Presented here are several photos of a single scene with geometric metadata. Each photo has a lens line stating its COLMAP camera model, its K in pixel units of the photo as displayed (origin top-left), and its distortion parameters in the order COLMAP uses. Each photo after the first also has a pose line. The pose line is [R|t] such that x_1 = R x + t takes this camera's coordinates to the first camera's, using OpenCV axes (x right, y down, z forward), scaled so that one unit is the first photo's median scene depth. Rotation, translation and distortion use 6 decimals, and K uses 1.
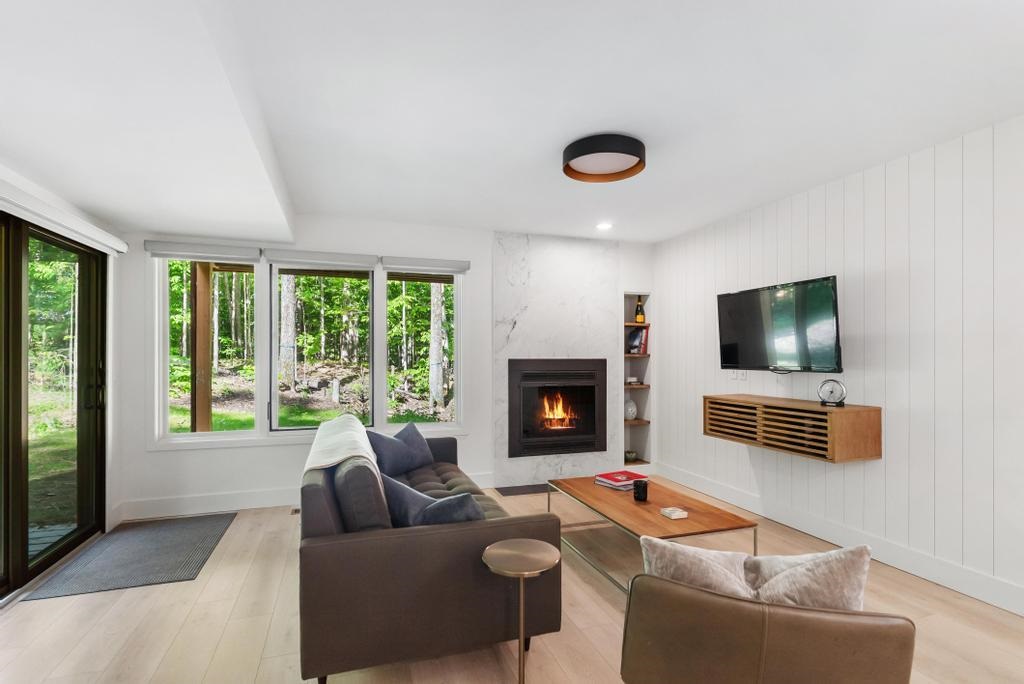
lens RADIAL K [[492.7, 0, 512.9], [0, 492.7, 350.7], [0, 0, 1]] dist [-0.000361, 0.000211]
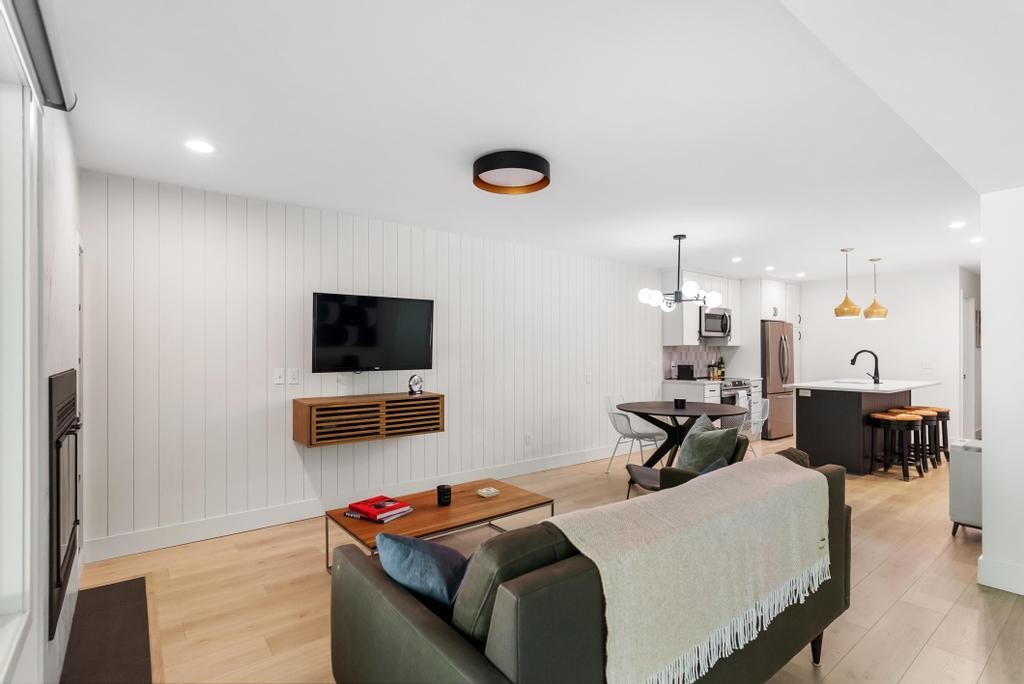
lens RADIAL K [[492.7, 0, 512.9], [0, 492.7, 350.7], [0, 0, 1]] dist [-0.000361, 0.000211]
pose [[-0.325109, 0.003615, 0.945670, -0.478174], [-0.002272, 0.999987, -0.004604, -0.000958], [-0.945674, -0.003646, -0.325097, 0.788142]]
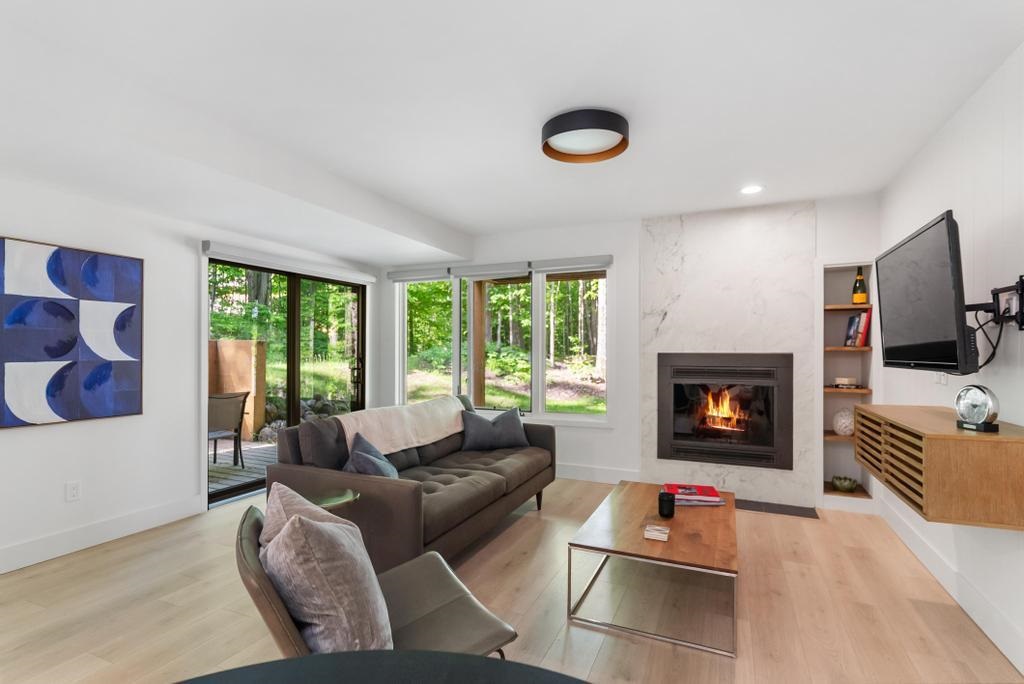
lens RADIAL K [[492.7, 0, 512.9], [0, 492.7, 350.7], [0, 0, 1]] dist [-0.000361, 0.000211]
pose [[0.730926, -0.002064, -0.682454, 0.426175], [0.005229, 0.999983, 0.002576, 0.008599], [0.682437, -0.005452, 0.730924, 0.129382]]
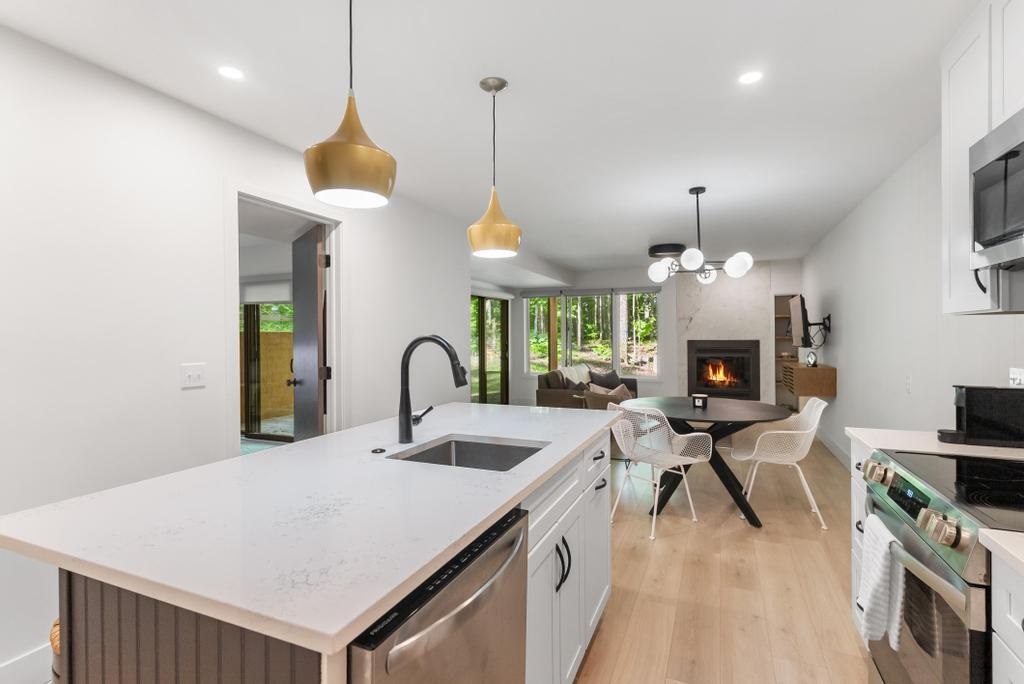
lens RADIAL K [[488.2, 0, 511.6], [0, 488.2, 338.7], [0, 0, 1]] dist [-0.000311, -0.000302]
pose [[0.742487, -0.002566, -0.669856, 0.670746], [0.012618, 0.999869, 0.010156, -0.012899], [0.669742, -0.015994, 0.742422, -0.664101]]
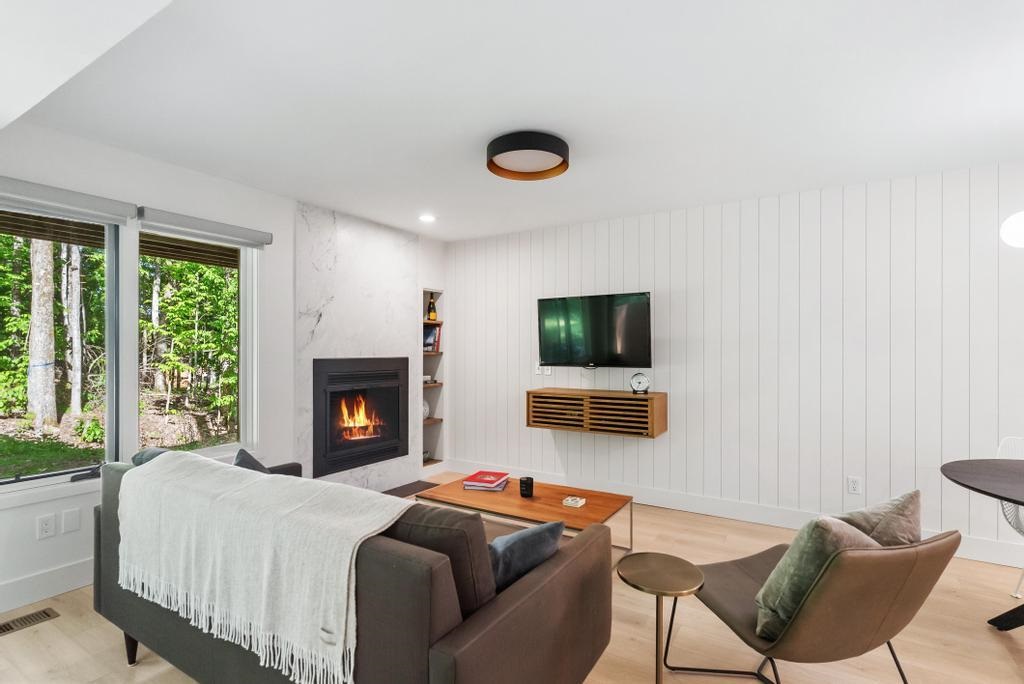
lens RADIAL K [[492.7, 0, 512.9], [0, 492.7, 350.7], [0, 0, 1]] dist [-0.000361, 0.000211]
pose [[0.773013, -0.002596, 0.634384, -0.272388], [-0.004294, 0.999947, 0.009324, -0.006165], [-0.634375, -0.009931, 0.772961, 0.151309]]
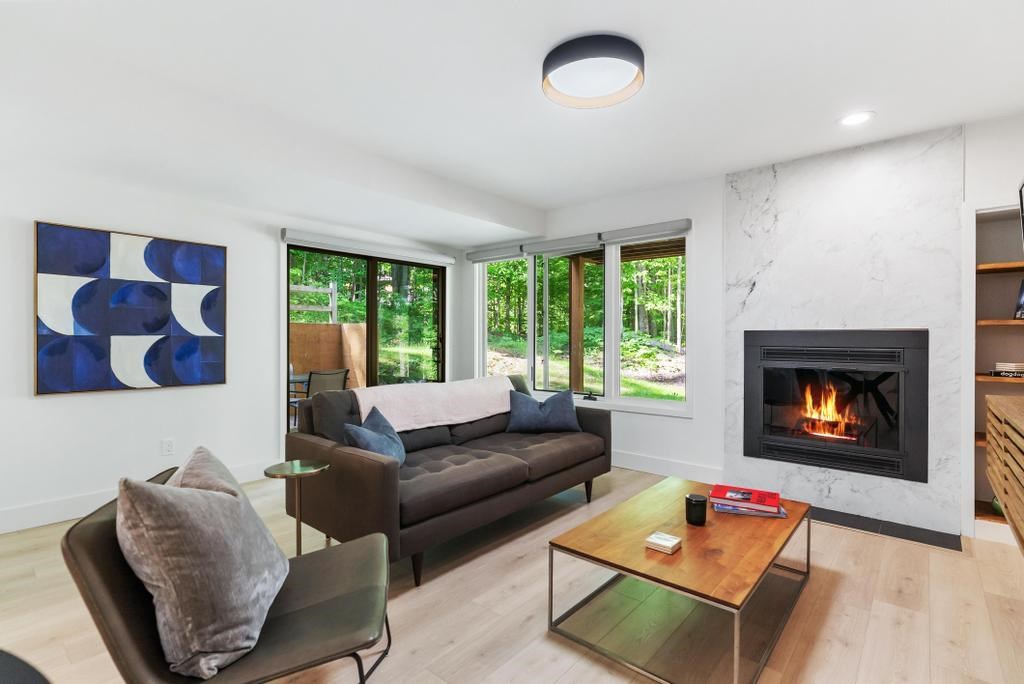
lens RADIAL K [[488.2, 0, 511.6], [0, 488.2, 338.7], [0, 0, 1]] dist [-0.000311, -0.000302]
pose [[0.506555, 0.000548, -0.862207, 0.474941], [0.004329, 0.999986, 0.003179, 0.025139], [0.862197, -0.005343, 0.506546, 0.280688]]
